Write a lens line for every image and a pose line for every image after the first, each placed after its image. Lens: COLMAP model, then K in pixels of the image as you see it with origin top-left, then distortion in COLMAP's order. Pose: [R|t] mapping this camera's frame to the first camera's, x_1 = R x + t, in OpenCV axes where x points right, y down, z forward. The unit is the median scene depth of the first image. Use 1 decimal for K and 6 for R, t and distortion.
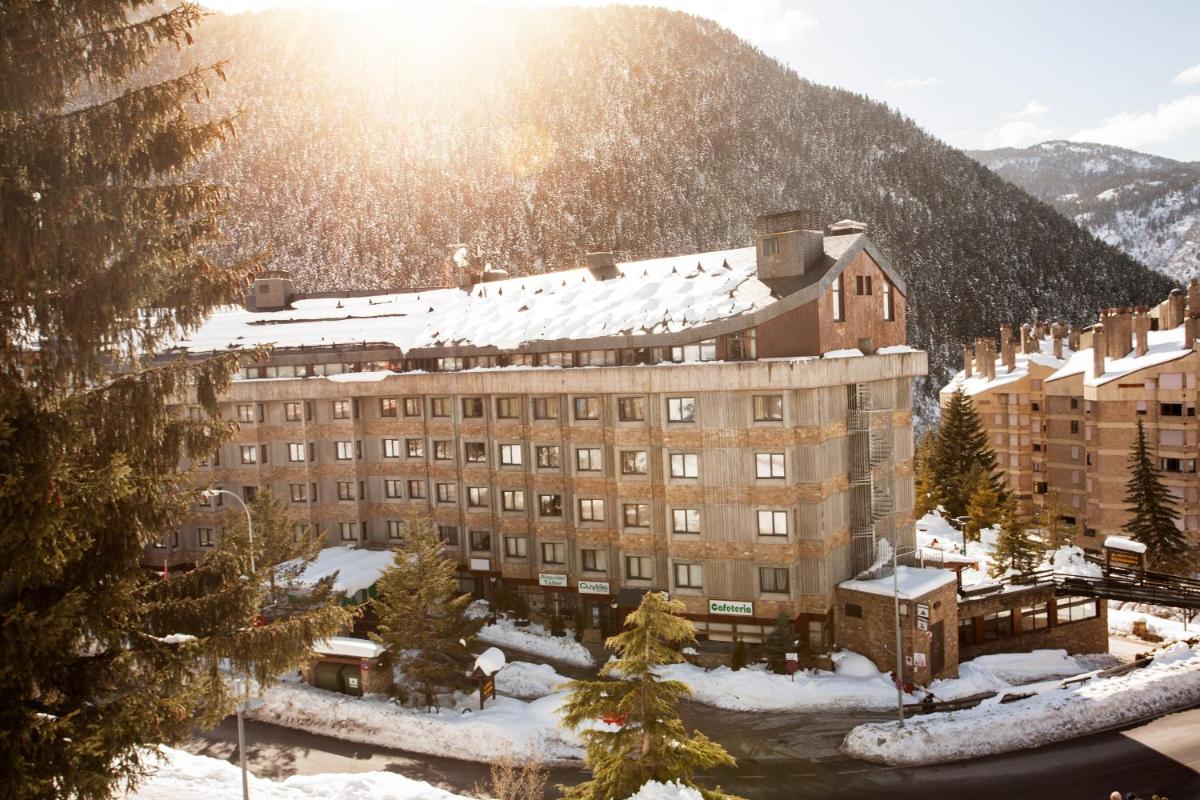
lens RADIAL K [[955.4, 0, 600.0], [0, 955.4, 400.0], [0, 0, 1]] dist [0.007651, 0.004304]
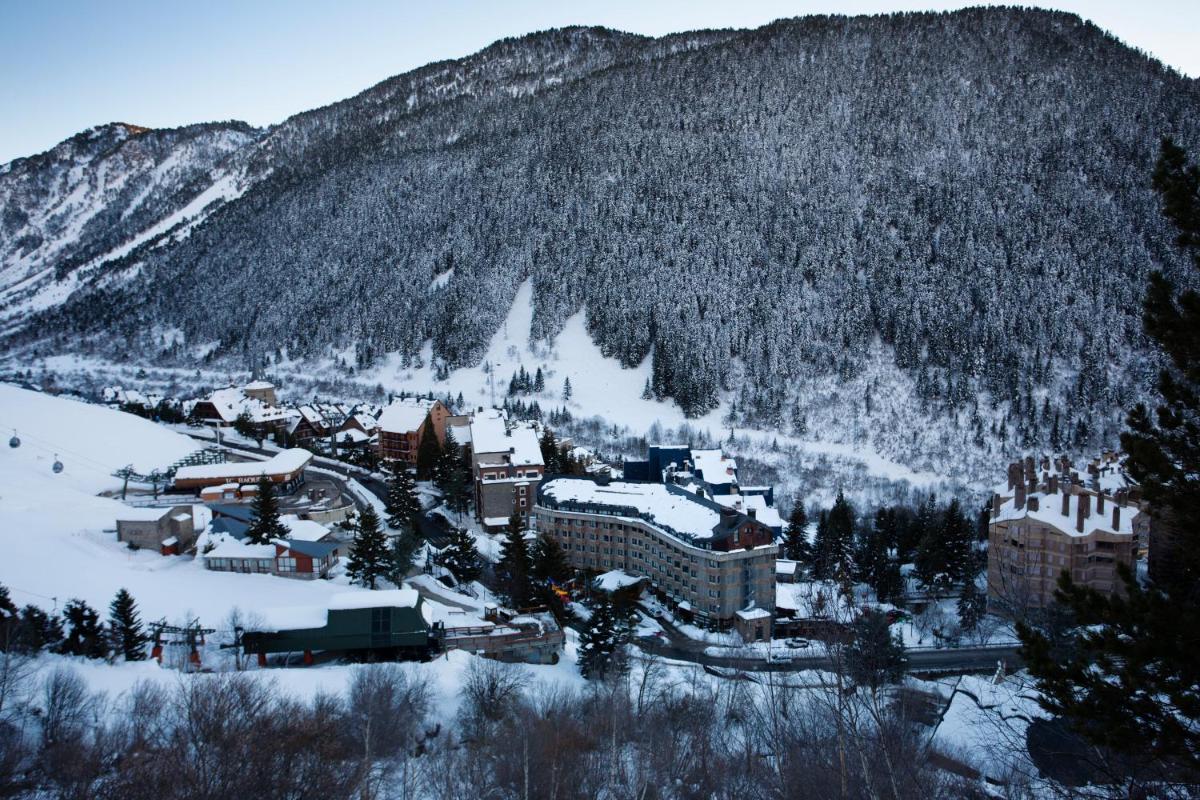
lens RADIAL K [[955.4, 0, 600.0], [0, 955.4, 400.0], [0, 0, 1]] dist [0.007651, 0.004304]
pose [[0.919288, 0.075881, -0.386202, 0.105993], [-0.039216, 0.994015, 0.101957, -0.090550], [0.391627, -0.078583, 0.916762, -0.233703]]
